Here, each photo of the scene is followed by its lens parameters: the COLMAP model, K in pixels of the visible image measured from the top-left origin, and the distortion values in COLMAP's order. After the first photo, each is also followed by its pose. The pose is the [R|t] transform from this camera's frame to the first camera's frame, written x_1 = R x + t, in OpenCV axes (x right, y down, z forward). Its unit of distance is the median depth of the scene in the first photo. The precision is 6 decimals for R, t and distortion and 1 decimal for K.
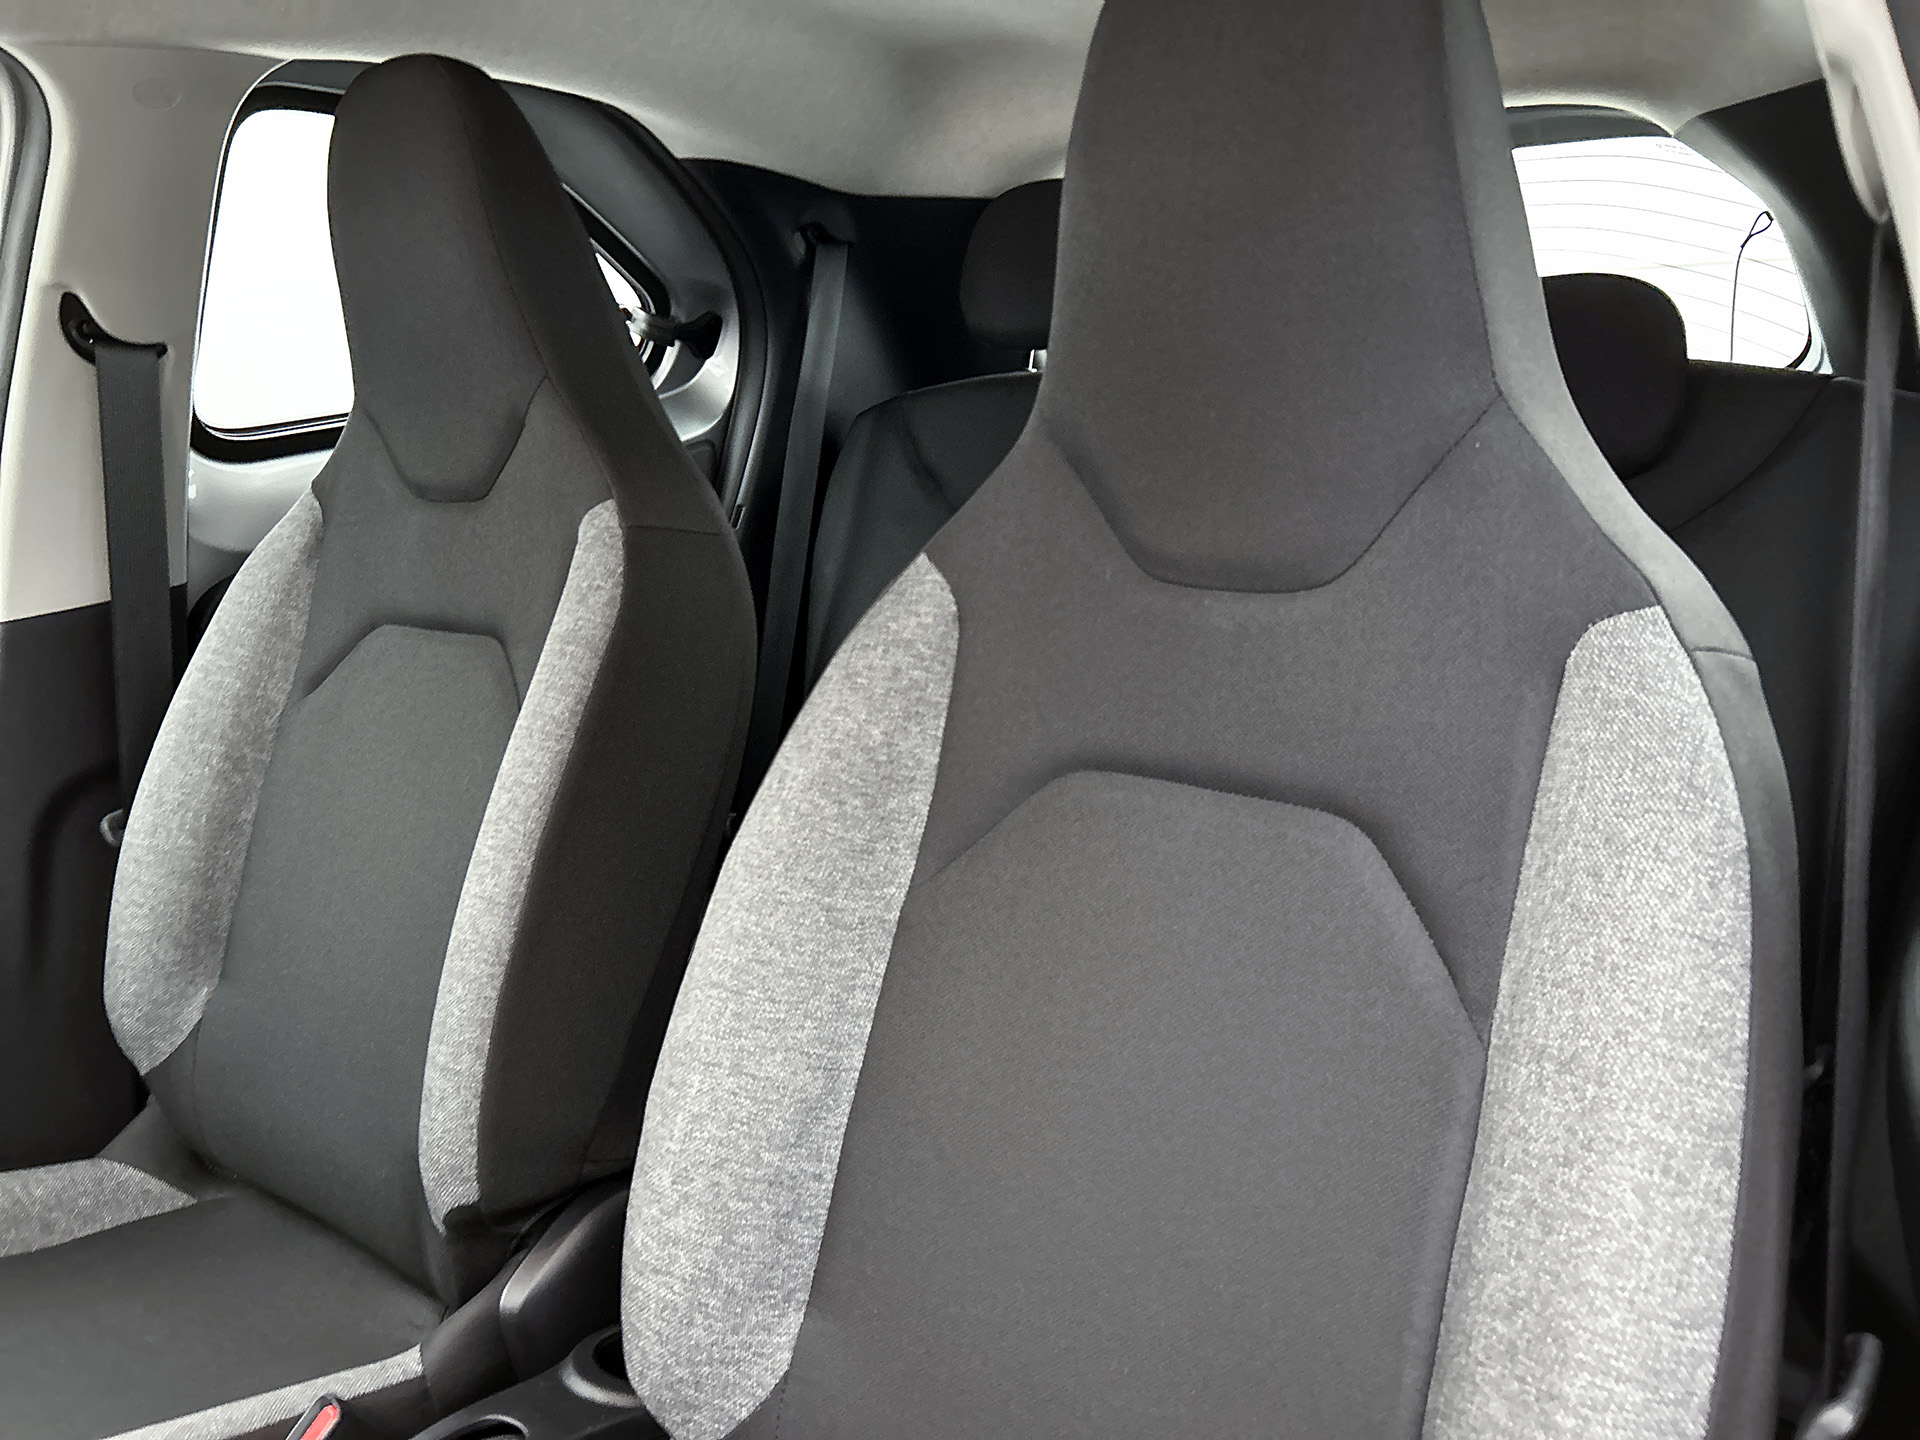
lens RADIAL K [[1431.7, 0, 961.2], [0, 1431.7, 686.0], [0, 0, 1]] dist [0.049754, -0.059650]
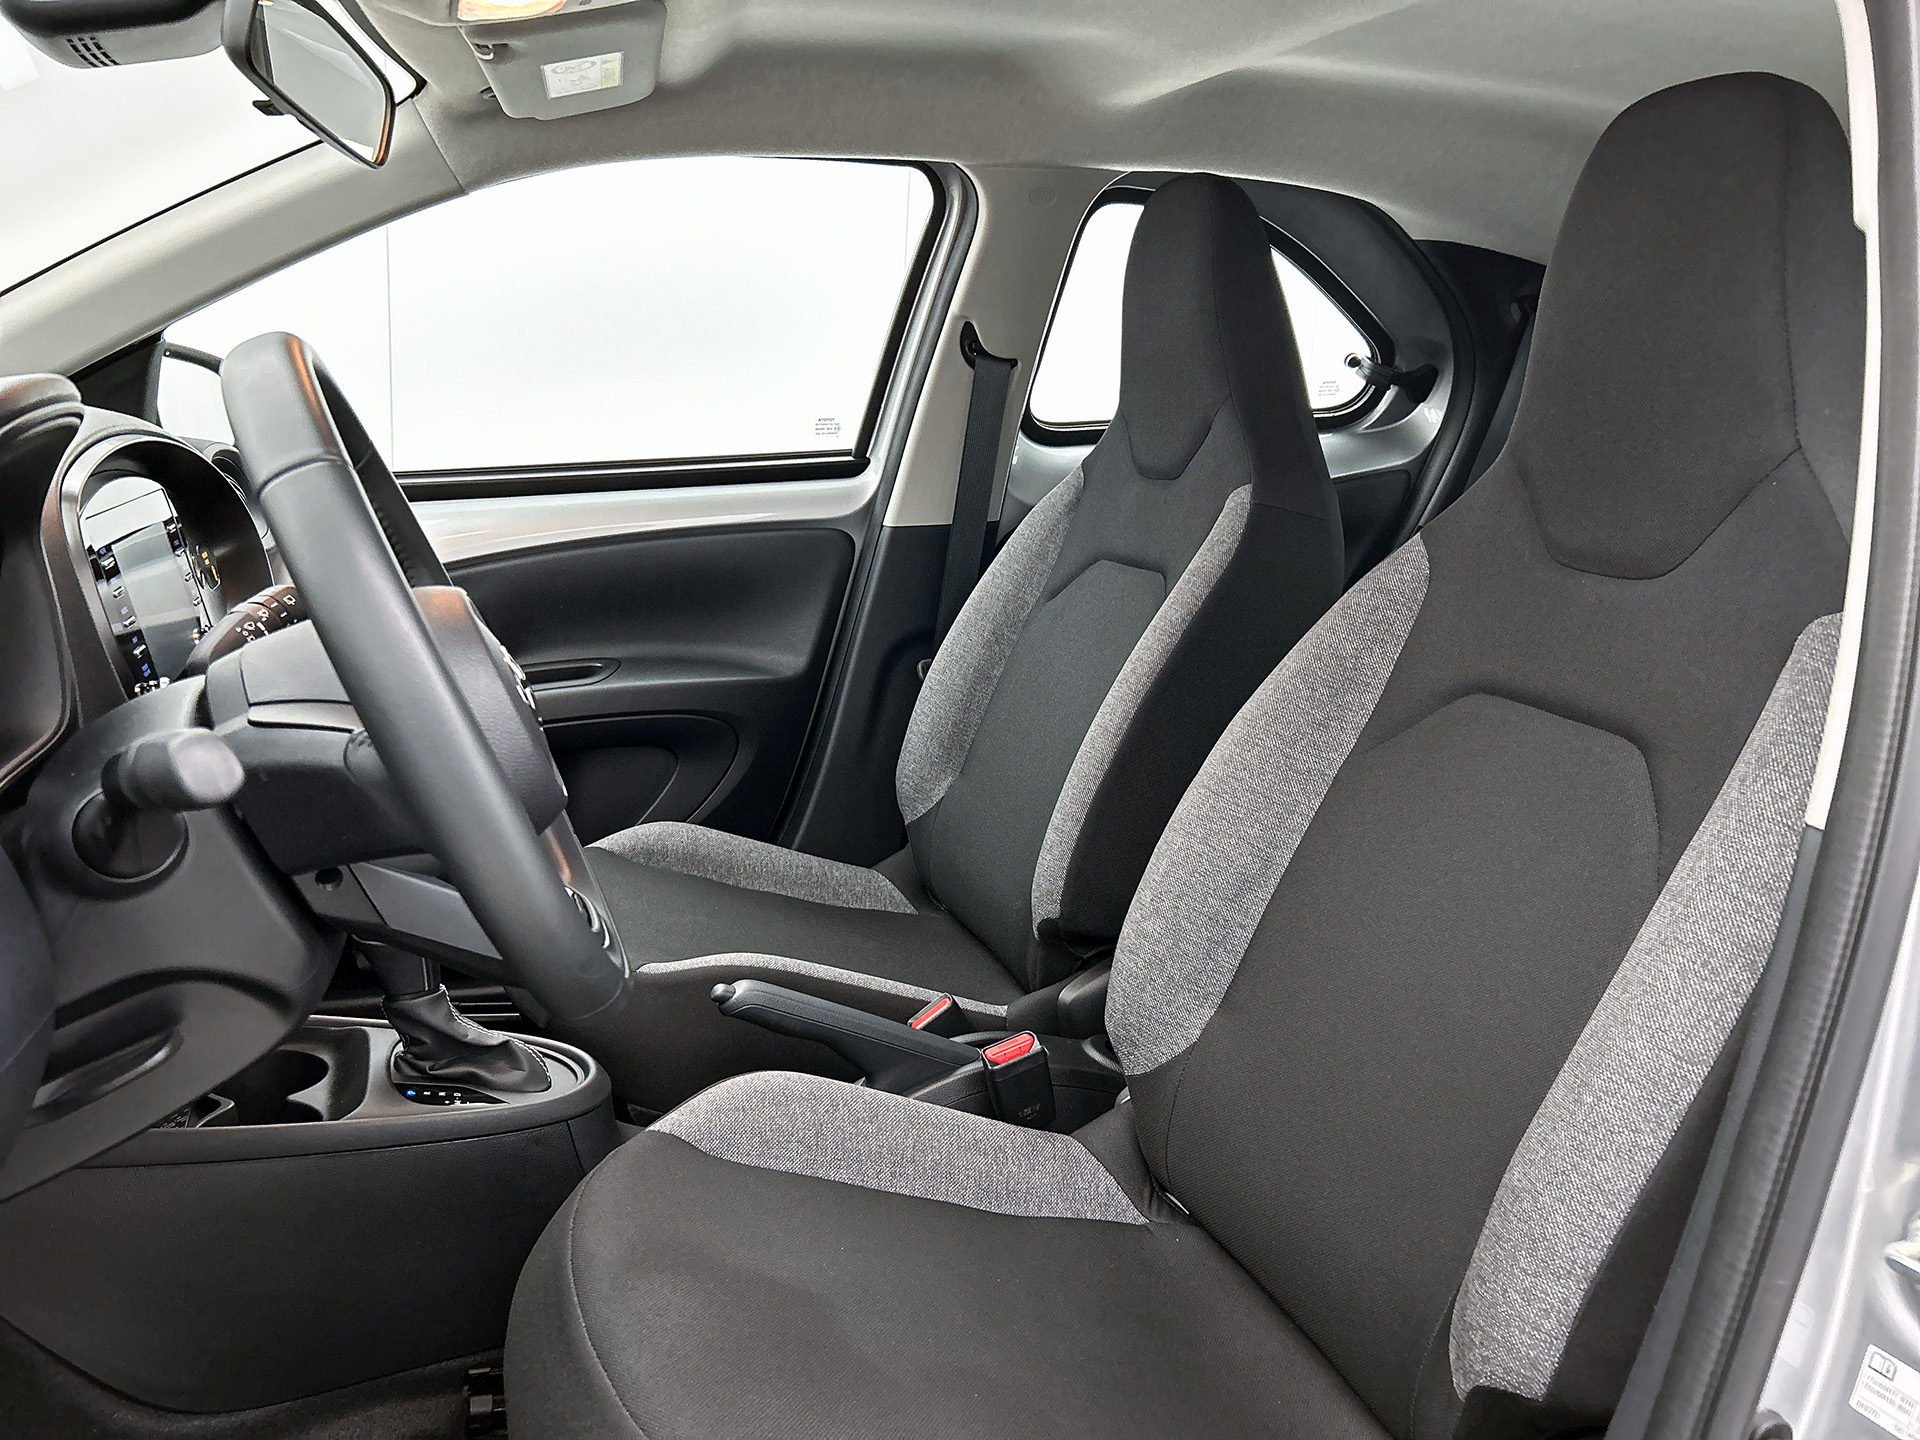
lens RADIAL K [[1498.6, 0, 960.0], [0, 1498.6, 720.0], [0, 0, 1]] dist [0.130165, -0.289650]
pose [[0.832780, 0.191272, -0.519512, 0.323020], [-0.205287, 0.978208, 0.031077, 0.105717], [0.514135, 0.080769, 0.853898, -0.384756]]
